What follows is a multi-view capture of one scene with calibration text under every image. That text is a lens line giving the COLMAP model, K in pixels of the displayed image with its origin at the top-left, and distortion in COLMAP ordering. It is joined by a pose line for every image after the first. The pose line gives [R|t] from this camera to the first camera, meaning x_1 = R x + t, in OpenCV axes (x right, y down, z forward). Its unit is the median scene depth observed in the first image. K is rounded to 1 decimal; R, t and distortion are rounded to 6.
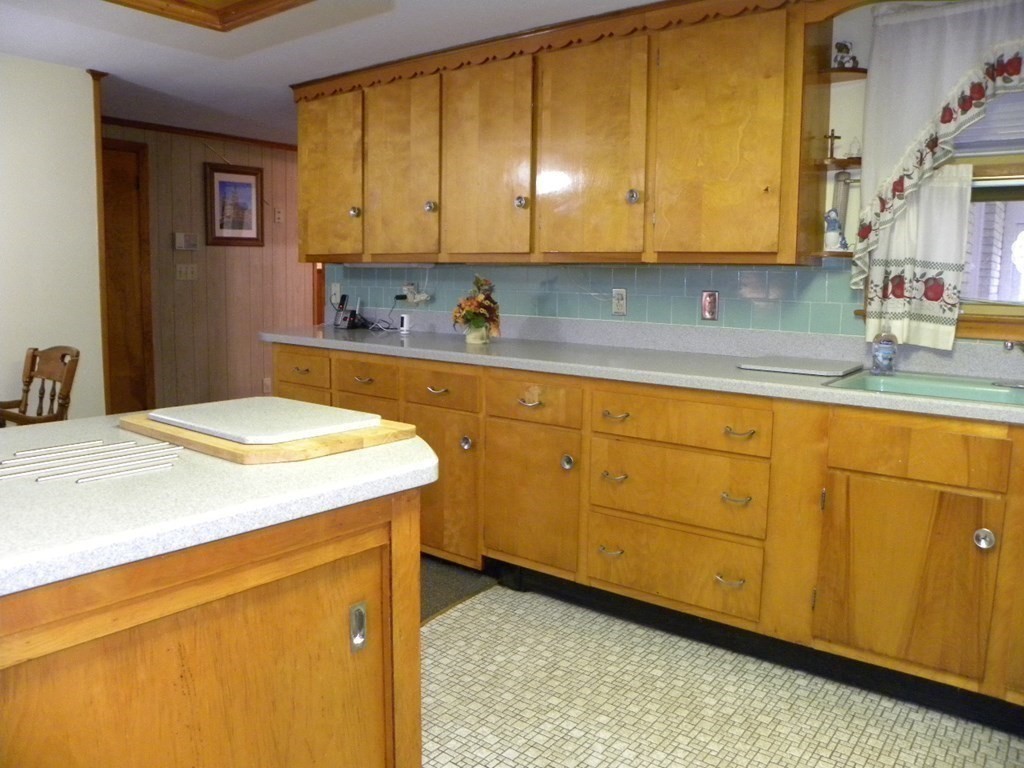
lens RADIAL K [[781.0, 0, 511.9], [0, 781.0, 388.5], [0, 0, 1]] dist [-0.146649, 0.088623]
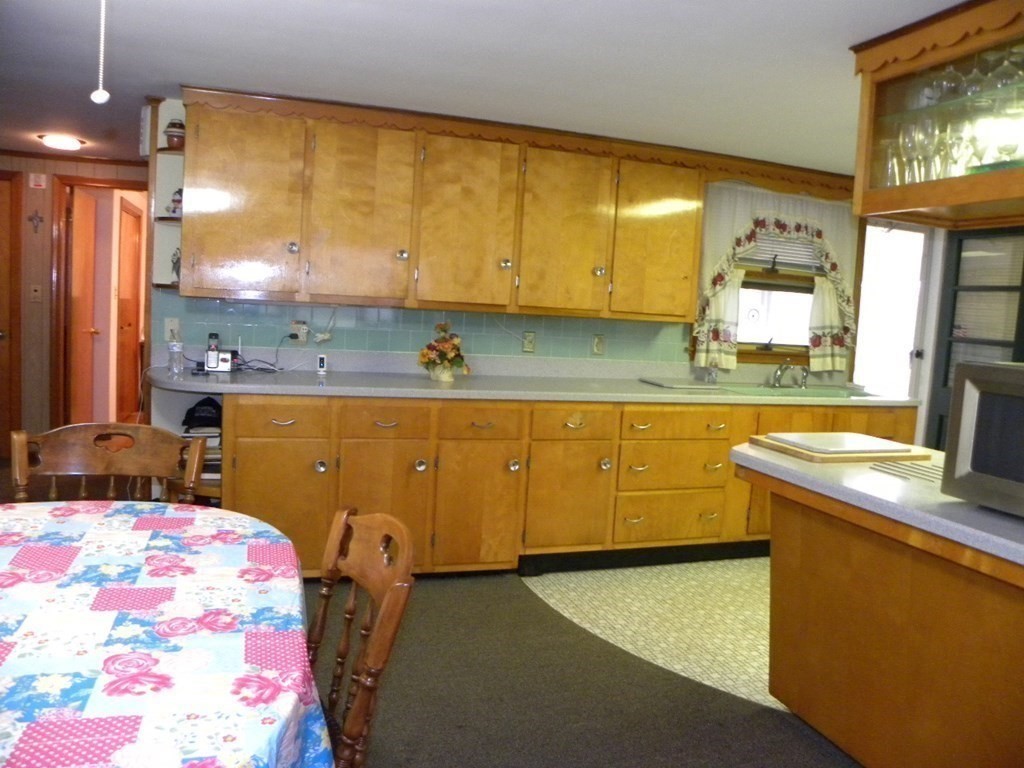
lens RADIAL K [[781.0, 0, 512.3], [0, 781.0, 381.8], [0, 0, 1]] dist [-0.146649, 0.088623]
pose [[0.554619, -0.067779, 0.829339, -1.268118], [0.068004, 0.997035, 0.036007, -0.123496], [-0.829321, 0.036428, 0.557584, 0.392637]]
